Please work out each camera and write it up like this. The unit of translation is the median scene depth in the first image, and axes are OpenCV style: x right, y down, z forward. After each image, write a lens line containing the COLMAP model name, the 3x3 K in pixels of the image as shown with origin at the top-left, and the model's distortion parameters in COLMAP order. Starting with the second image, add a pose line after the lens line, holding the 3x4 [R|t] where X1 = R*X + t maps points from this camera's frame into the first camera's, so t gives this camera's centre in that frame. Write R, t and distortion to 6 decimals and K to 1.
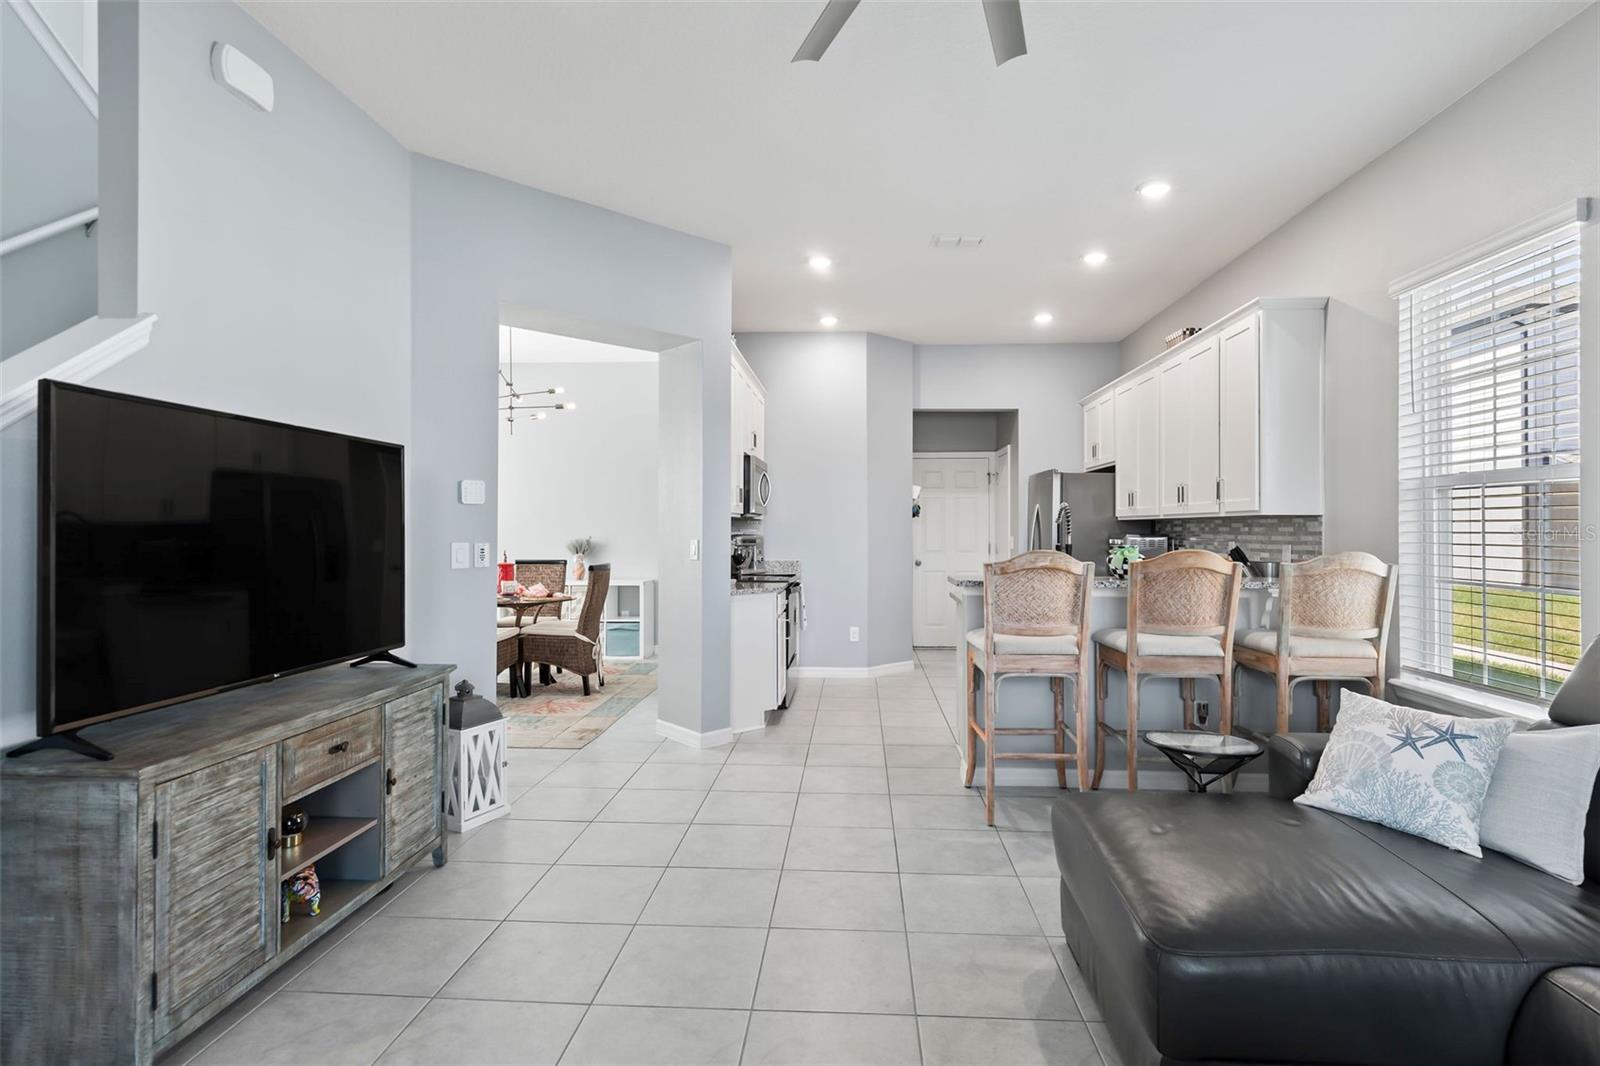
lens RADIAL K [[791.3, 0, 813.4], [0, 791.3, 523.7], [0, 0, 1]] dist [0.000633, -0.000629]
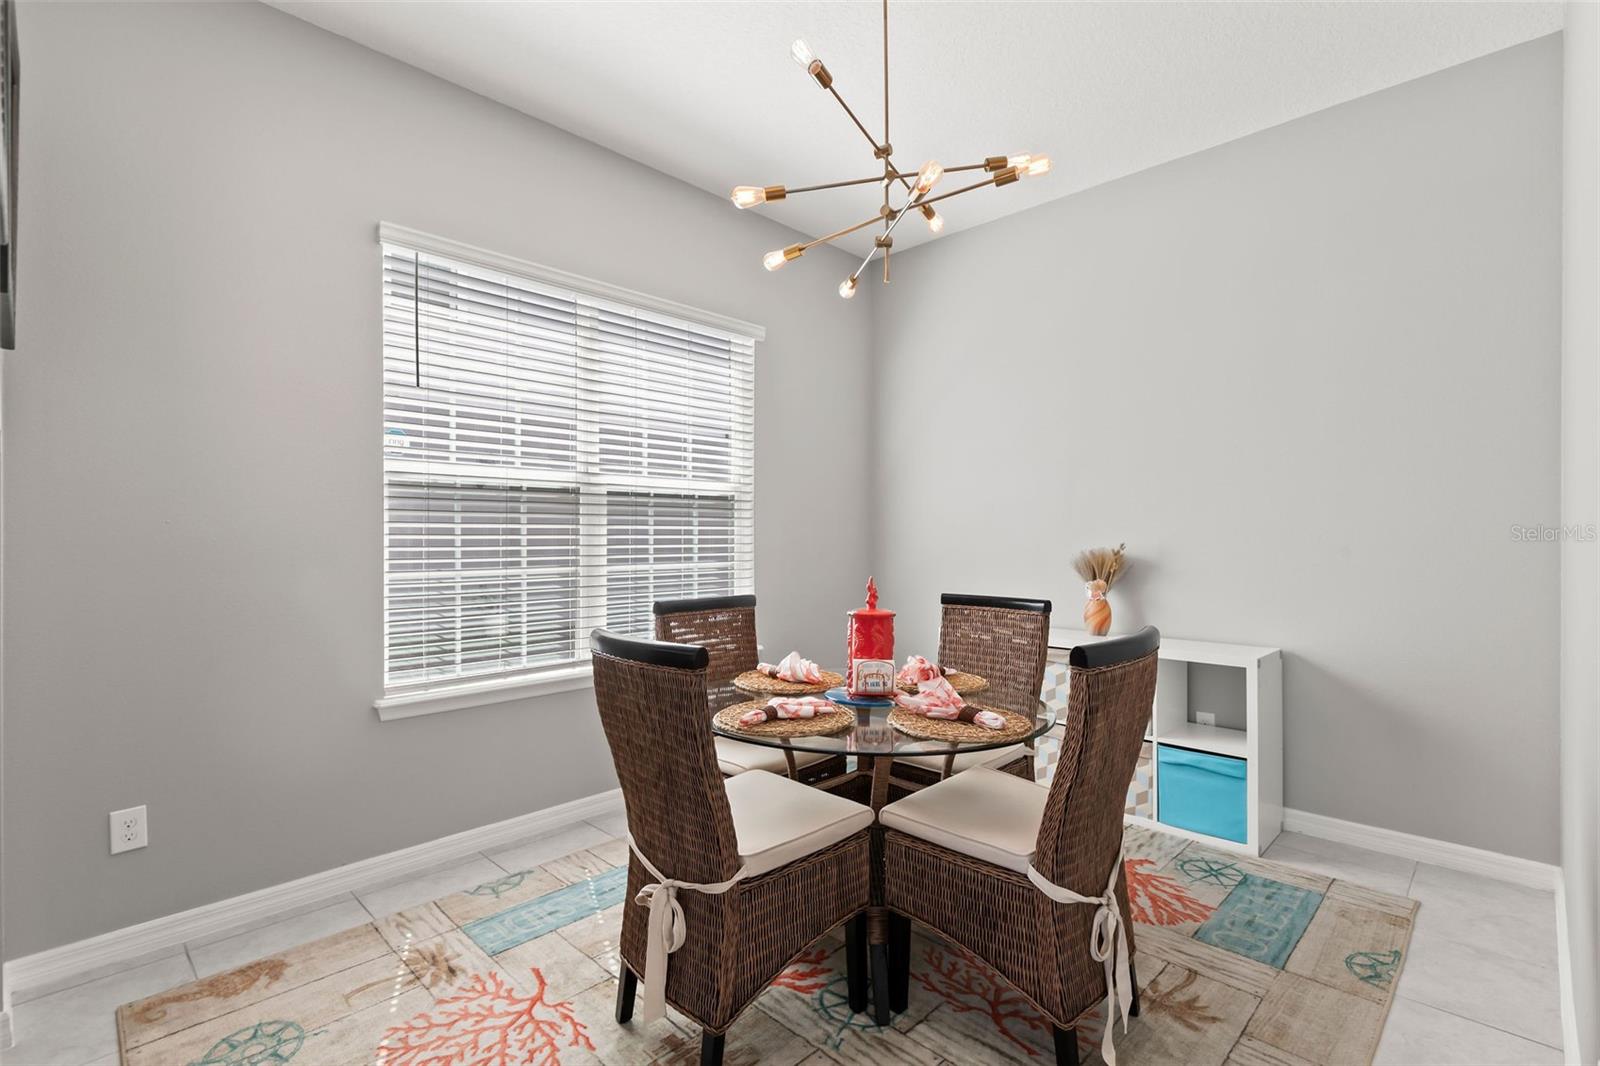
lens RADIAL K [[730.4, 0, 801.2], [0, 730.4, 545.0], [0, 0, 1]] dist [0.015429, -0.004556]
pose [[0.748029, 0.009458, -0.663599, -0.239937], [0.004649, 0.999799, 0.019490, 0.013154], [0.663650, -0.017665, 0.747834, 0.969600]]
